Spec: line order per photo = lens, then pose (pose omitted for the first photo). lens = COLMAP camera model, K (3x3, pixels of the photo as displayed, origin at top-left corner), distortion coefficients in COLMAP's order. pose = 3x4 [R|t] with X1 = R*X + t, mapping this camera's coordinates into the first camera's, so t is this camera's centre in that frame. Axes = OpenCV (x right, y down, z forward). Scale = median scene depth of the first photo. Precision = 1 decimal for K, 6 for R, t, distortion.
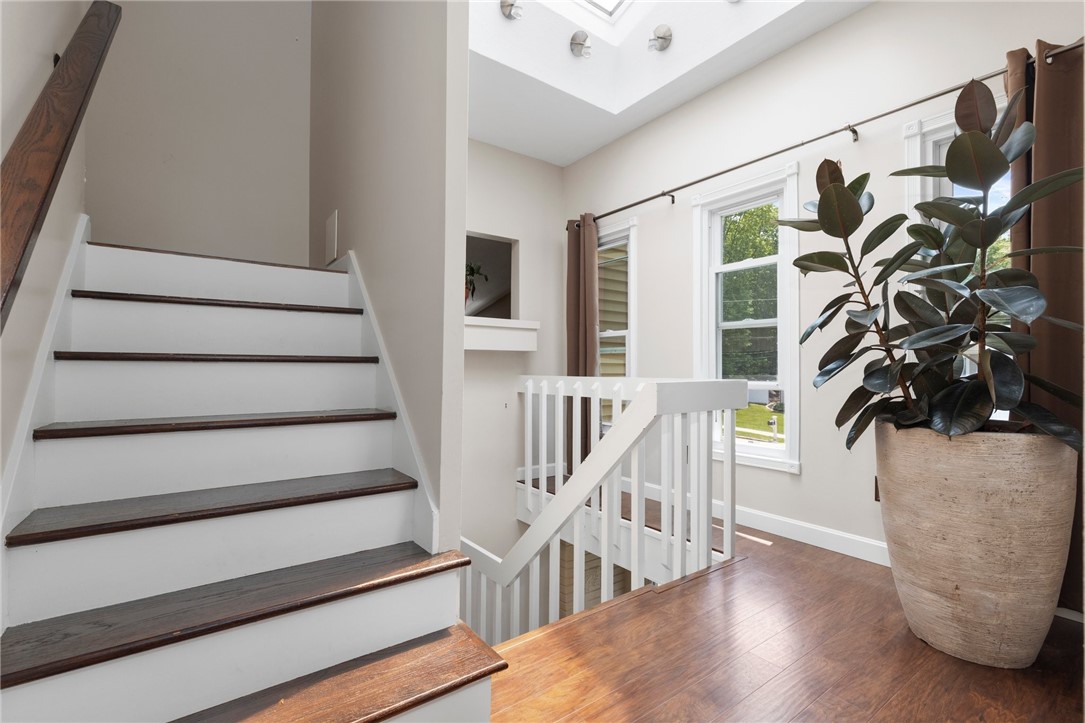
lens RADIAL K [[487.8, 0, 540.6], [0, 487.8, 362.9], [0, 0, 1]] dist [0.000893, 0.000884]
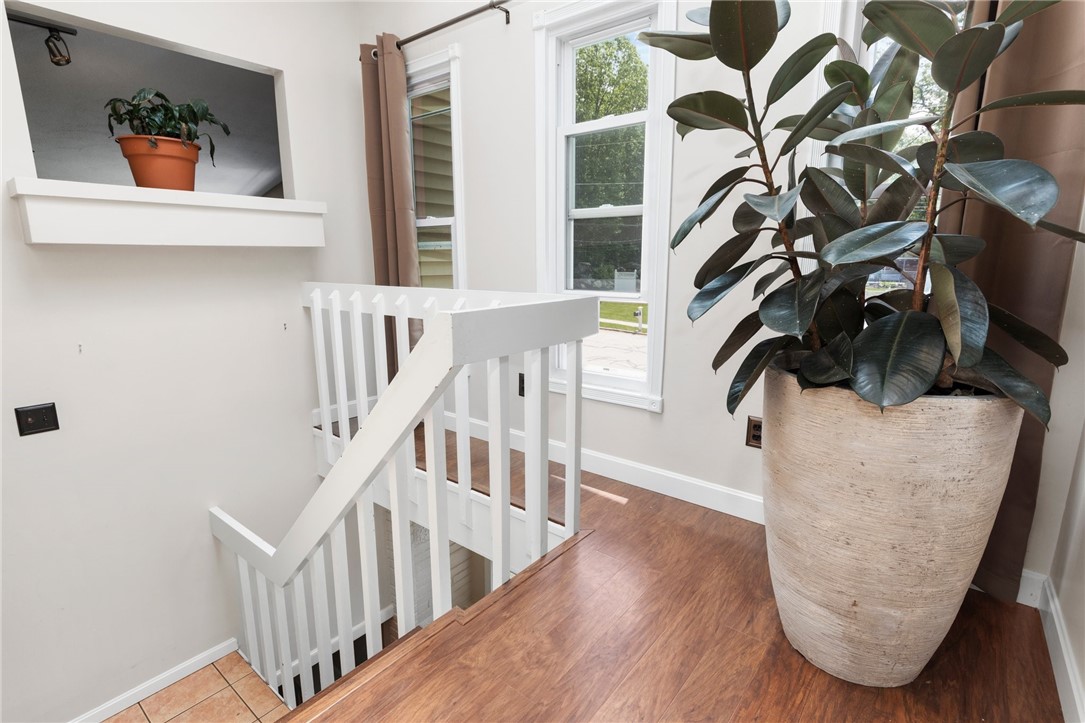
lens RADIAL K [[518.0, 0, 541.9], [0, 518.0, 359.9], [0, 0, 1]] dist [-0.005513, 0.000791]
pose [[0.966586, -0.055777, 0.250199, 0.169240], [0.002698, 0.978200, 0.207649, -0.032311], [-0.256327, -0.200035, 0.945665, 0.332369]]
